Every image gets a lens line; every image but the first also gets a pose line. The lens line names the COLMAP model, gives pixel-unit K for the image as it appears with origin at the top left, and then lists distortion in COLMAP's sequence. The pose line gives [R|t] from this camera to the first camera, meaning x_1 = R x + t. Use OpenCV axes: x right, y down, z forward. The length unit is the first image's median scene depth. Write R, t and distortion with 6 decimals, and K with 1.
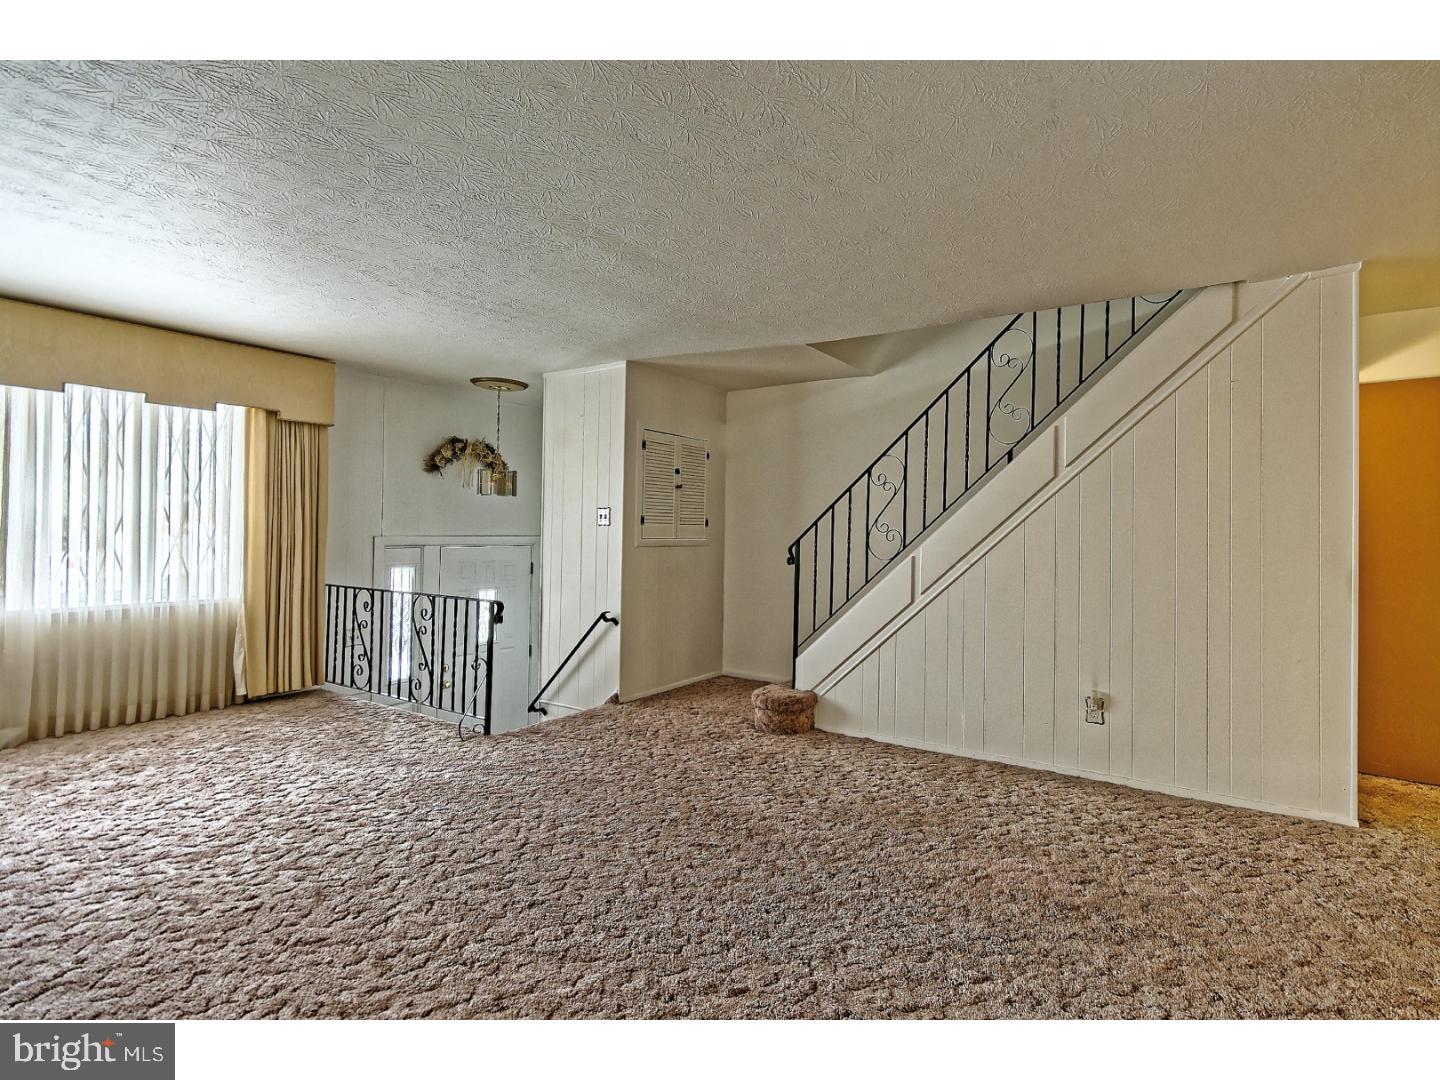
lens RADIAL K [[658.4, 0, 727.0], [0, 658.4, 529.2], [0, 0, 1]] dist [0.001986, 0.004831]
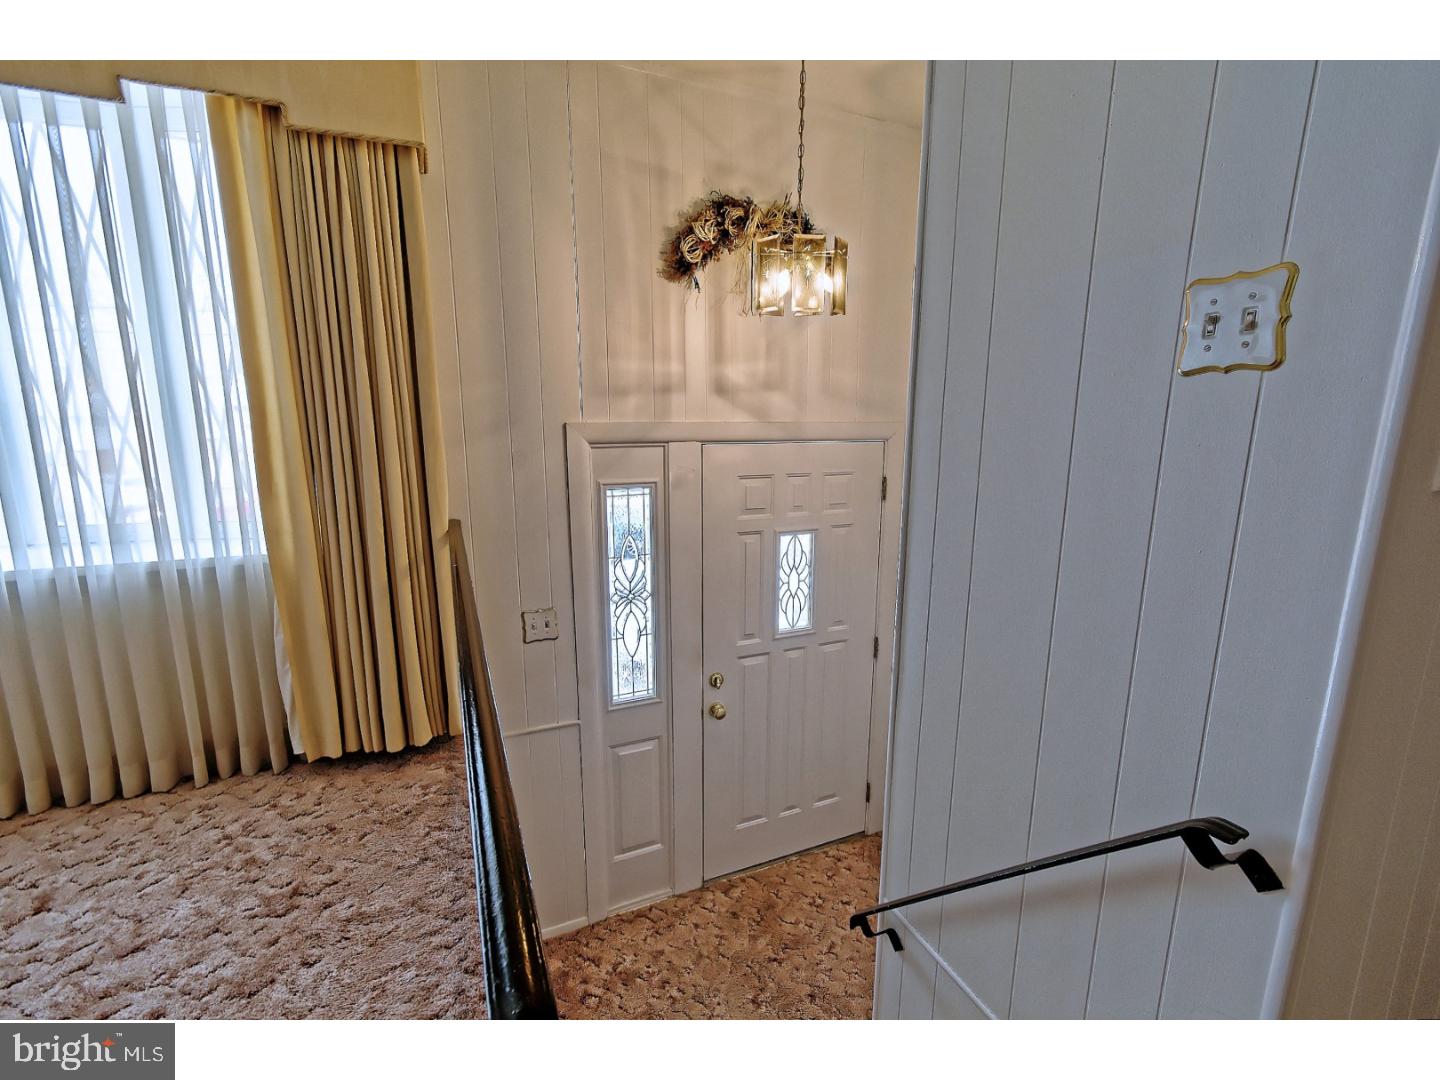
lens RADIAL K [[658.4, 0, 728.5], [0, 658.4, 539.6], [0, 0, 1]] dist [0.001986, 0.004831]
pose [[0.853321, 0.084663, -0.514466, -0.166927], [0.020429, 0.980541, 0.195247, 0.001790], [0.520985, -0.177119, 0.834987, 0.605947]]
